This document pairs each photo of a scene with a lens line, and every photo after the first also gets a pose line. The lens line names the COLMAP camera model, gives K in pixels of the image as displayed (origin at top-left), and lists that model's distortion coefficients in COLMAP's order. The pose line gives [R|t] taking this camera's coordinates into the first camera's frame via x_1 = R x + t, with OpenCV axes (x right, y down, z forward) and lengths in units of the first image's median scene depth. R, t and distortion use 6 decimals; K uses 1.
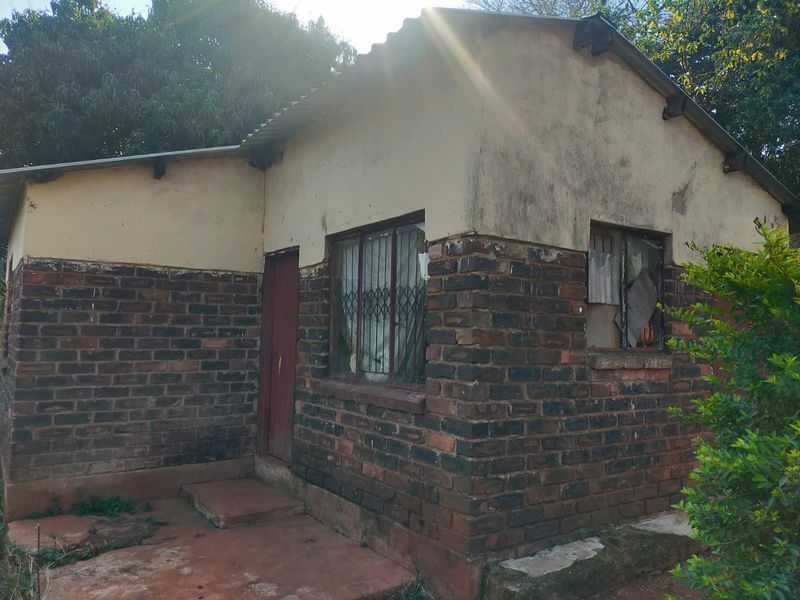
lens RADIAL K [[597.6, 0, 400.0], [0, 597.6, 300.0], [0, 0, 1]] dist [0.096585, -0.136015]
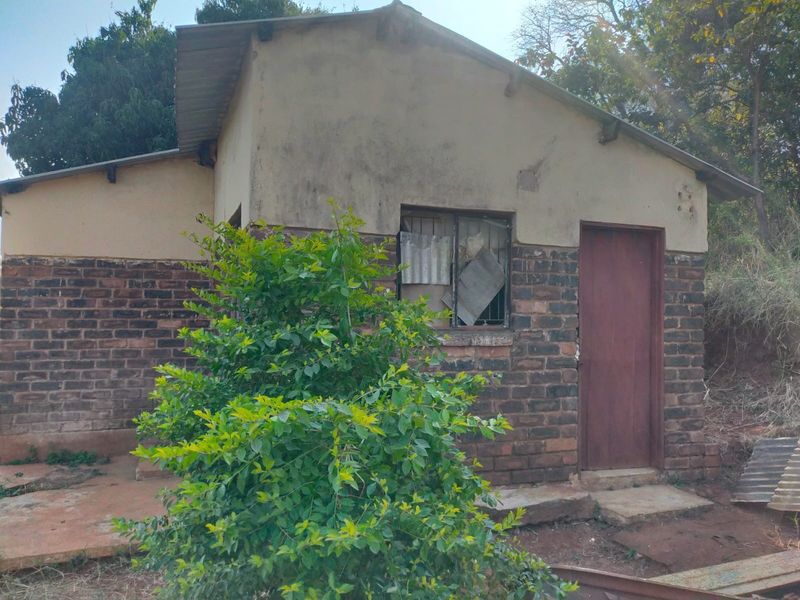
lens RADIAL K [[597.6, 0, 400.0], [0, 597.6, 300.0], [0, 0, 1]] dist [0.096585, -0.136015]
pose [[0.971855, -0.014494, -0.235132, 0.441091], [0.022614, 0.999236, 0.031874, -0.000123], [0.234490, -0.036294, 0.971441, -0.013269]]
